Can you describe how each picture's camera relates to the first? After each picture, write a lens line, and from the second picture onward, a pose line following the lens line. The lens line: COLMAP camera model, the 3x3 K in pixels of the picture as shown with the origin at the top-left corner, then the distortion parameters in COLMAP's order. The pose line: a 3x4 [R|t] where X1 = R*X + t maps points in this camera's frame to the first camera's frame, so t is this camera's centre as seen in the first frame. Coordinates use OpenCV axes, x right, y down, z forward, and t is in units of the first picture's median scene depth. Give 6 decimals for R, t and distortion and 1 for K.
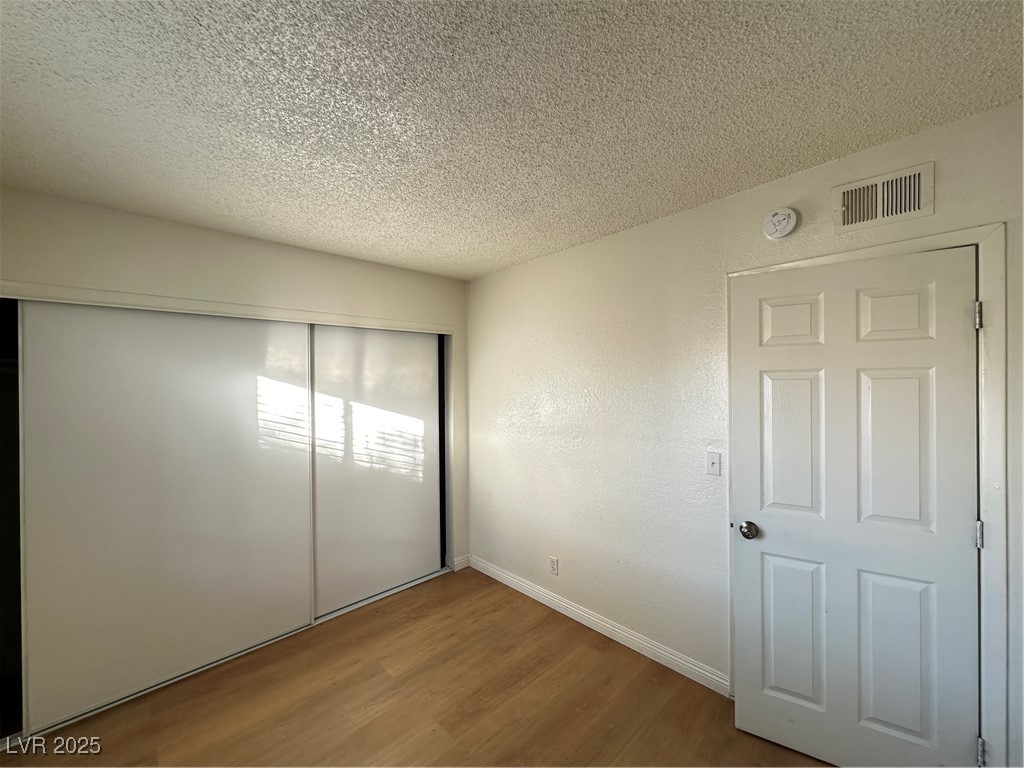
lens RADIAL K [[408.7, 0, 510.7], [0, 408.7, 385.1], [0, 0, 1]] dist [0.001216, -0.000108]
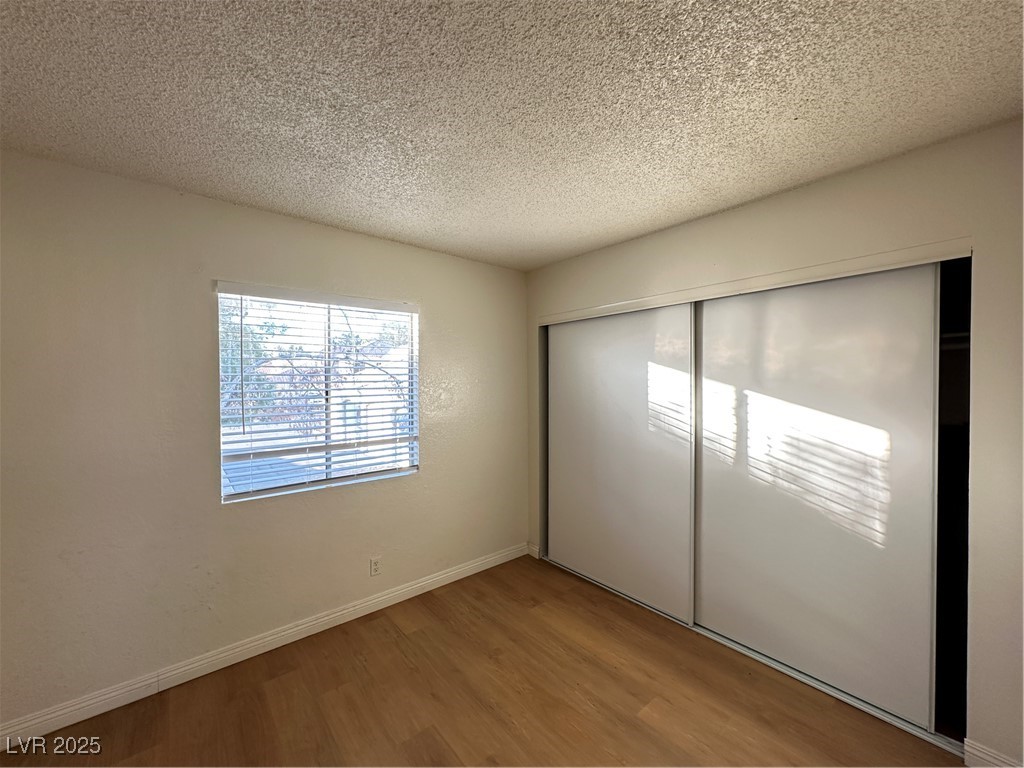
lens RADIAL K [[408.7, 0, 511.3], [0, 408.7, 386.0], [0, 0, 1]] dist [0.001216, -0.000108]
pose [[-0.071379, 0.031698, -0.996945, 0.425458], [0.007787, 0.999482, 0.031221, 0.004960], [0.997419, -0.005535, -0.071589, 0.619227]]
